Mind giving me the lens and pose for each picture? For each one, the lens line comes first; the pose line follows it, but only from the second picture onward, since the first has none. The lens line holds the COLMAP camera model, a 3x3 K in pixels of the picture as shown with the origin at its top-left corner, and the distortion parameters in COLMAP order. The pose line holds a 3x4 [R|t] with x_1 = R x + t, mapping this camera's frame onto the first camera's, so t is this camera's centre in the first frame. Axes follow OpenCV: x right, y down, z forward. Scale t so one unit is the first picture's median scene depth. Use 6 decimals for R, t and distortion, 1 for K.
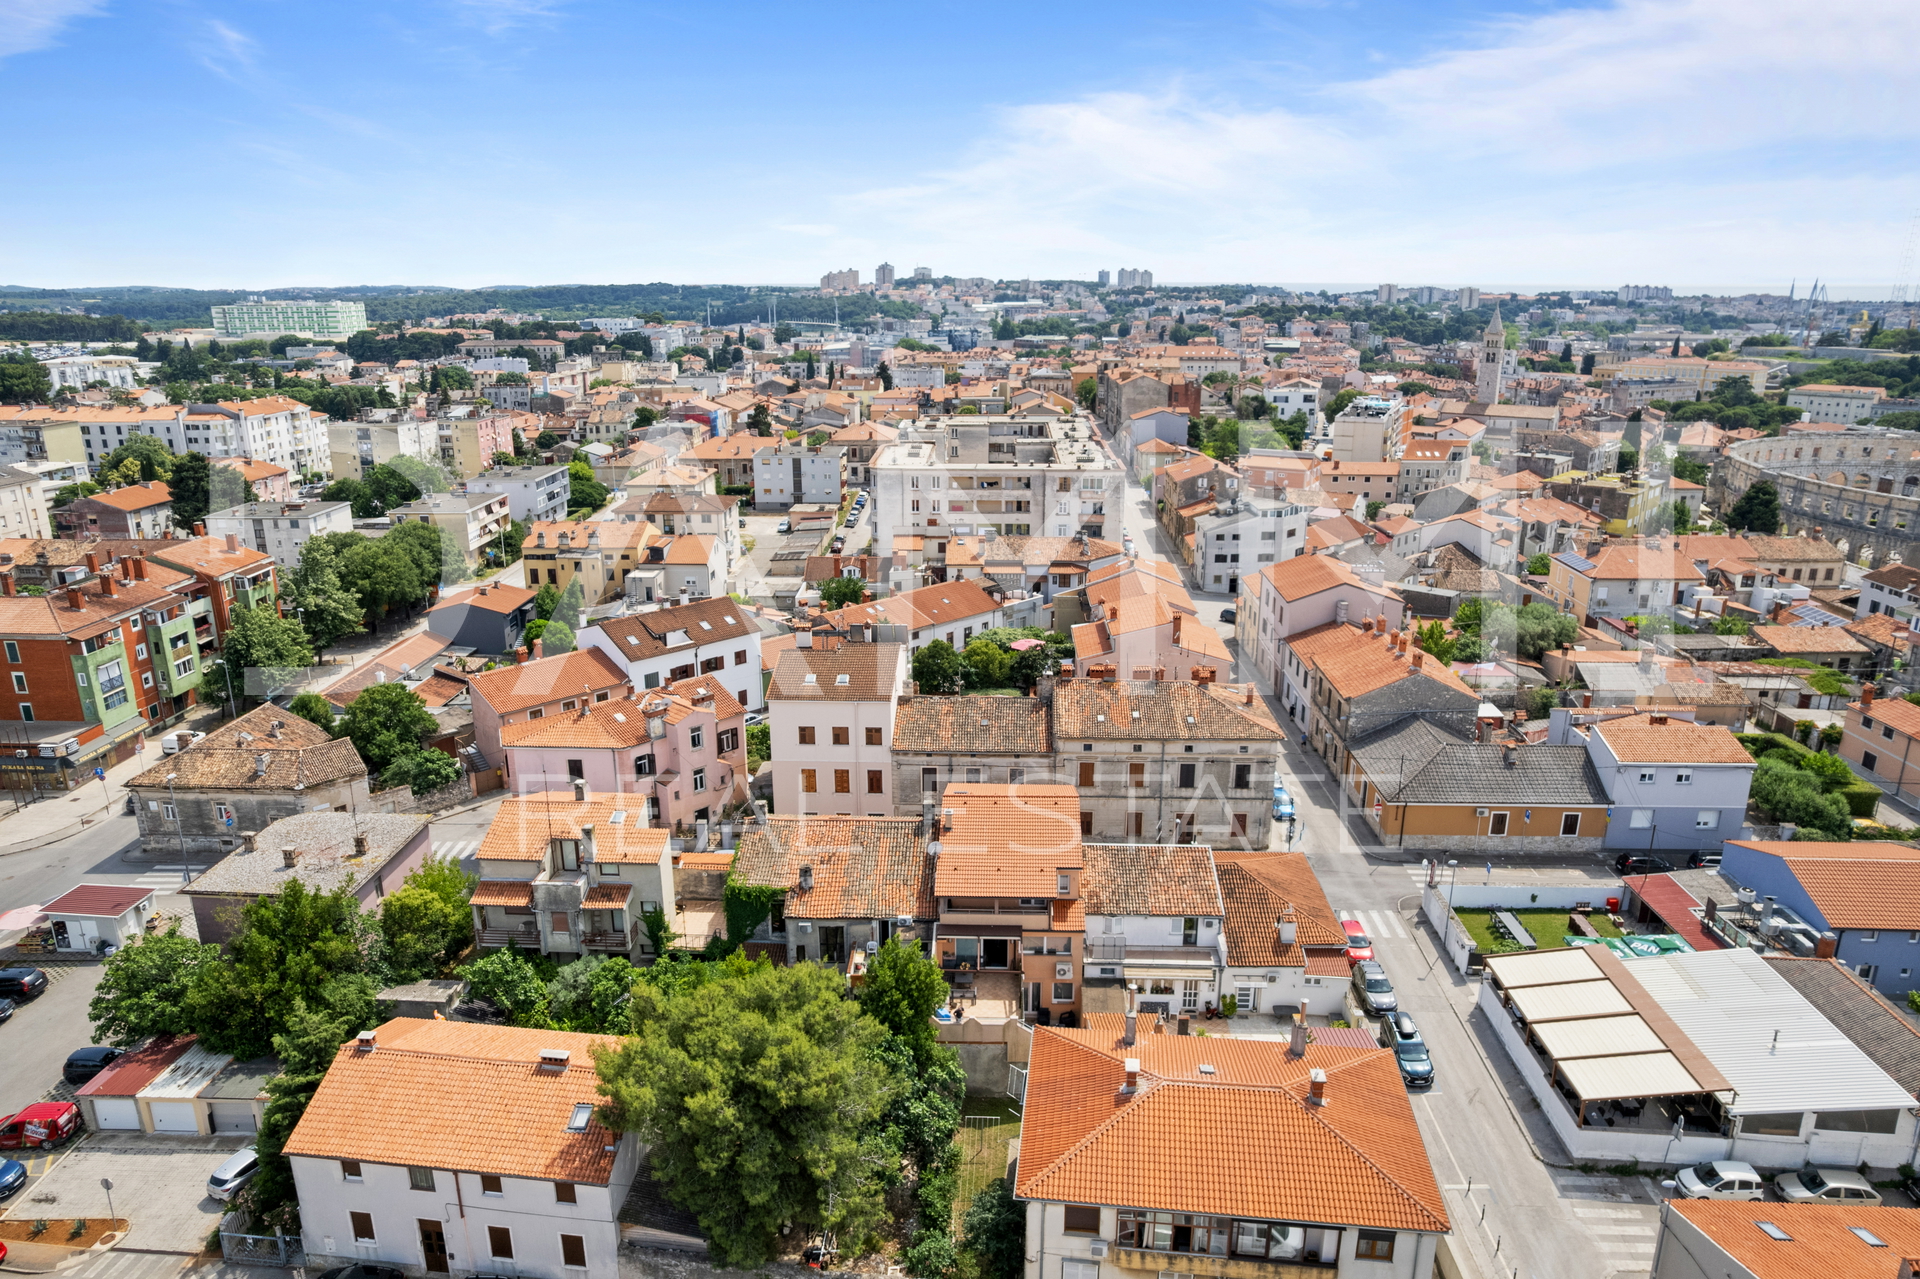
lens RADIAL K [[1236.6, 0, 953.1], [0, 1236.6, 639.3], [0, 0, 1]] dist [-0.079826, 0.073404]
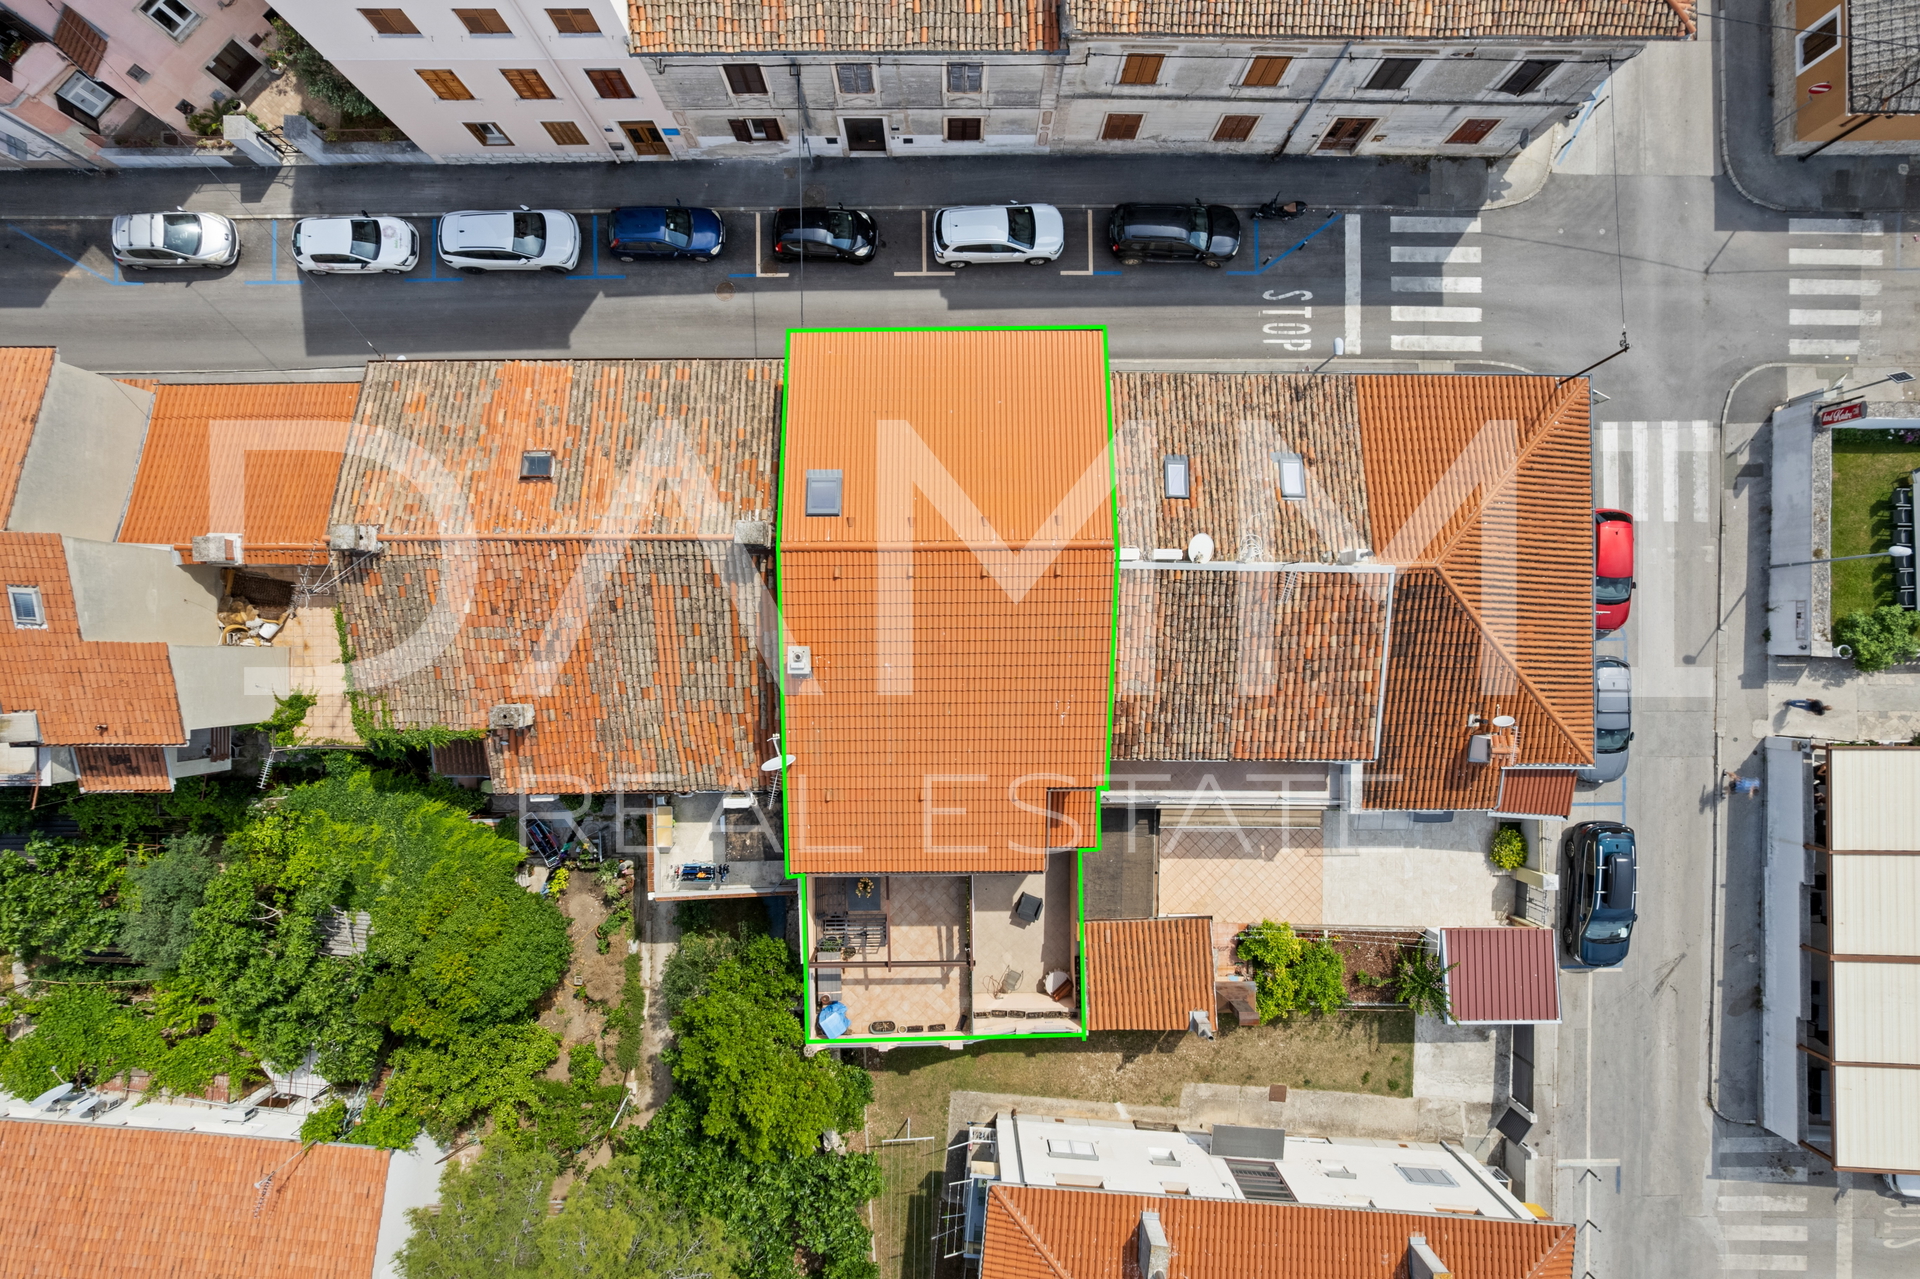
lens RADIAL K [[1253.8, 0, 951.4], [0, 1253.8, 647.1], [0, 0, 1]] dist [-0.081937, 0.074792]
pose [[0.998792, -0.047926, 0.010801, 0.017632], [0.003475, 0.288214, 0.957560, -0.110263], [-0.049005, -0.956366, 0.288032, 0.364965]]
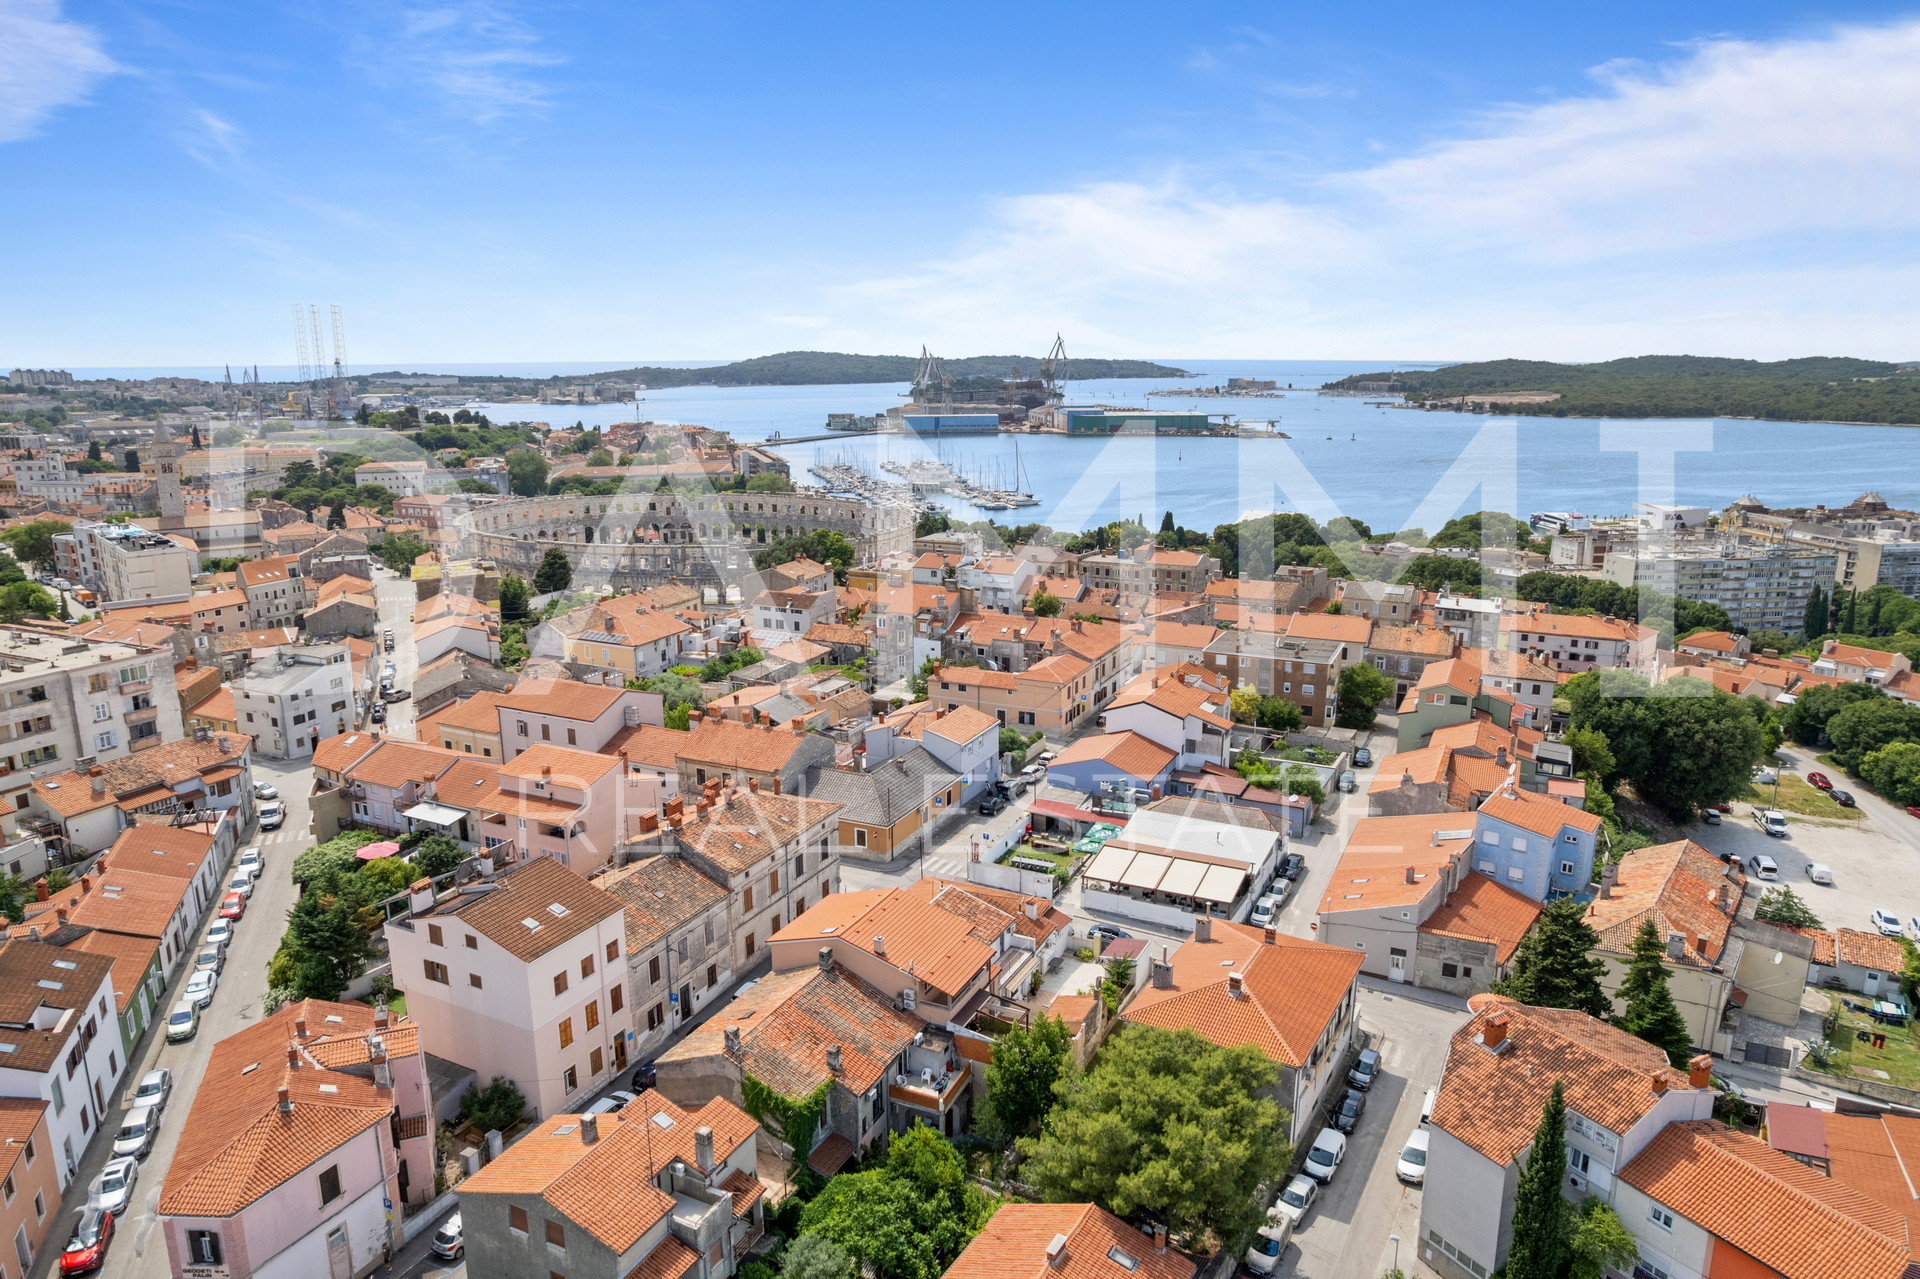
lens RADIAL K [[1236.6, 0, 953.1], [0, 1236.6, 639.3], [0, 0, 1]] dist [-0.079826, 0.073404]
pose [[0.394134, -0.205967, 0.895676, -0.375605], [0.260944, 0.959536, 0.105826, -0.089450], [-0.881230, 0.192012, 0.431932, 0.172418]]
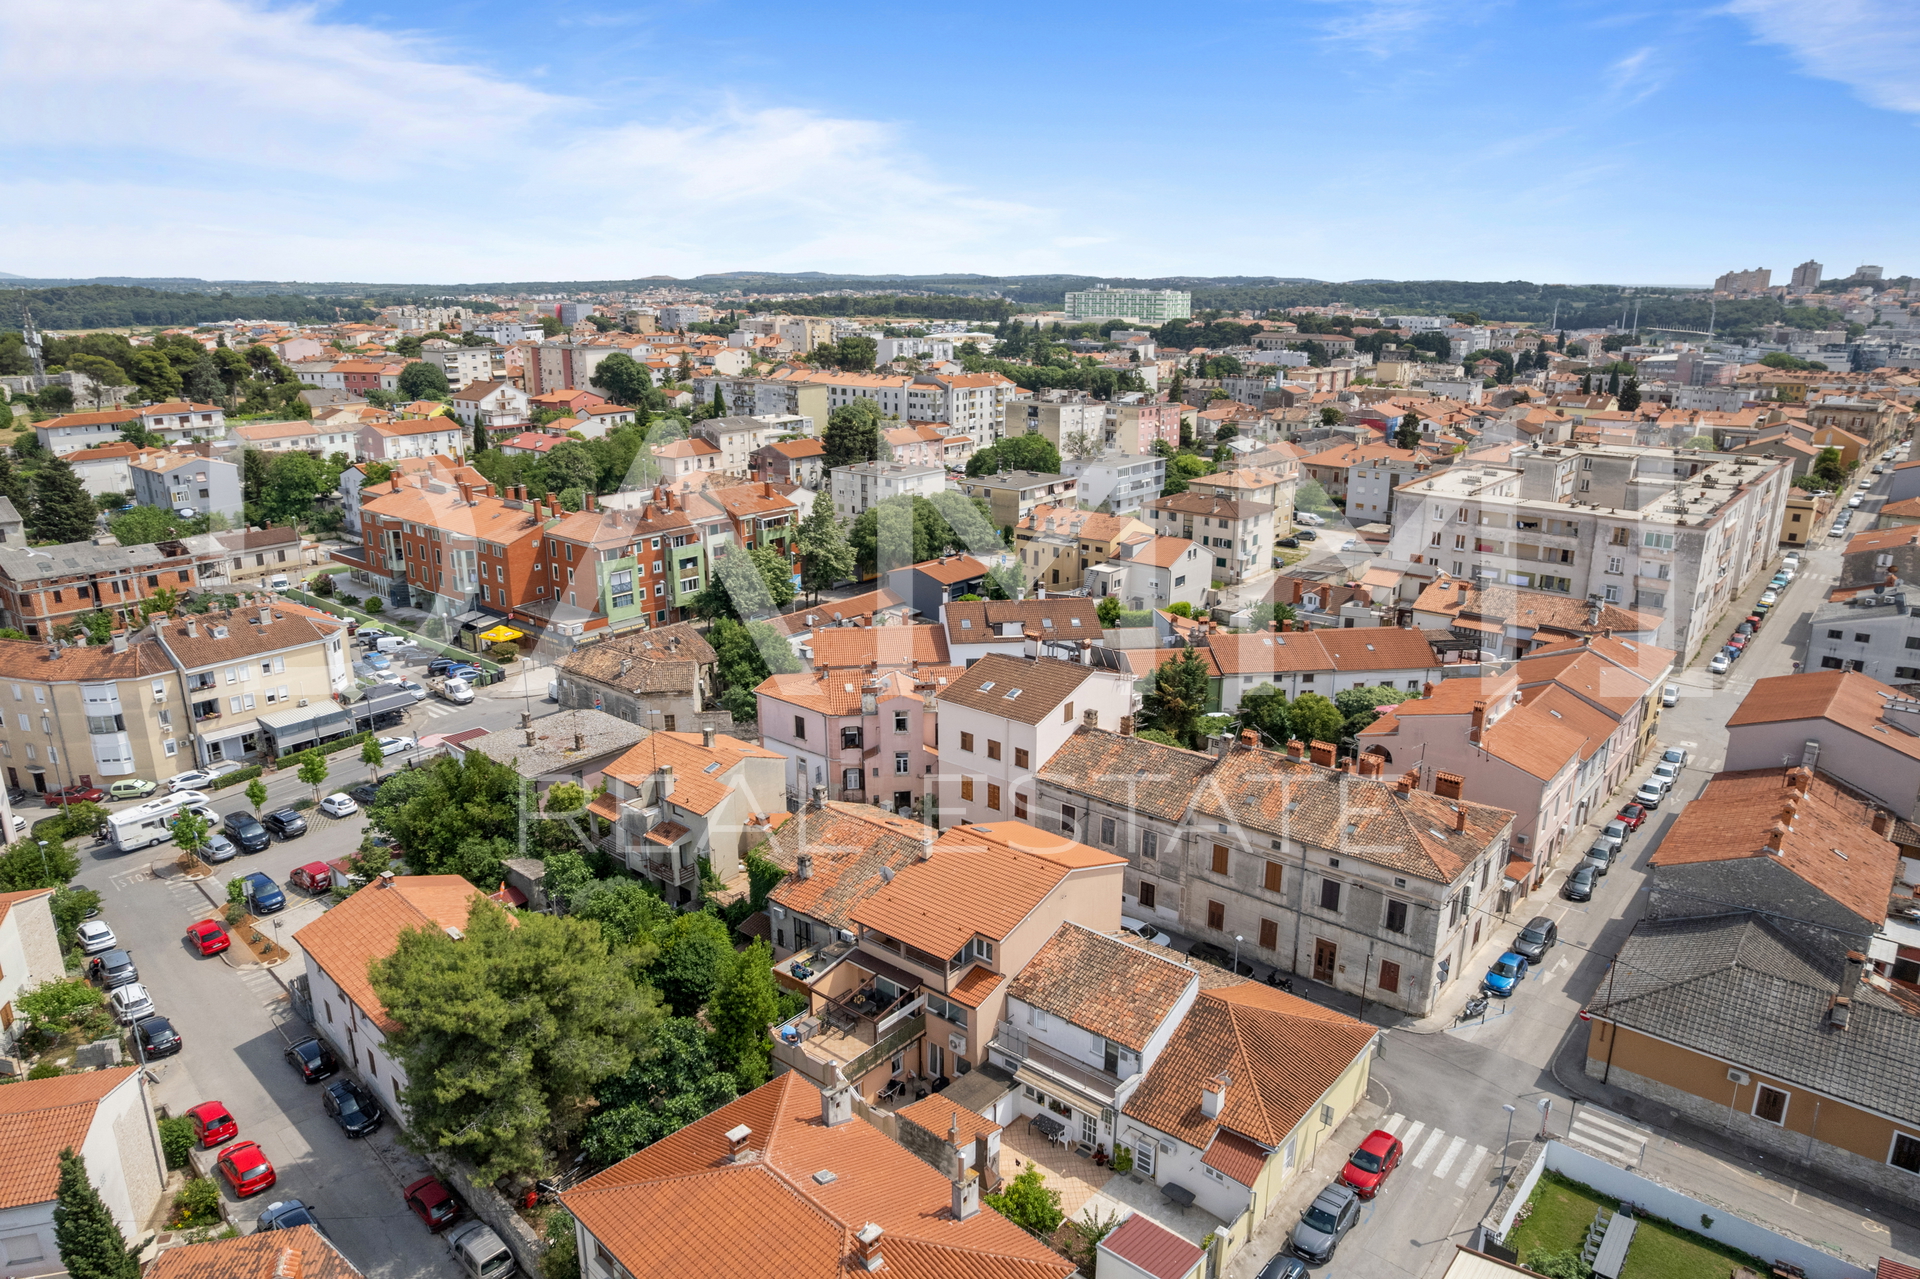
lens RADIAL K [[1253.8, 0, 951.4], [0, 1253.8, 647.1], [0, 0, 1]] dist [-0.081937, 0.074792]
pose [[0.789873, 0.178198, -0.586810, 0.225199], [-0.174599, 0.982598, 0.063371, -0.028863], [0.587892, 0.052402, 0.807241, 0.097507]]
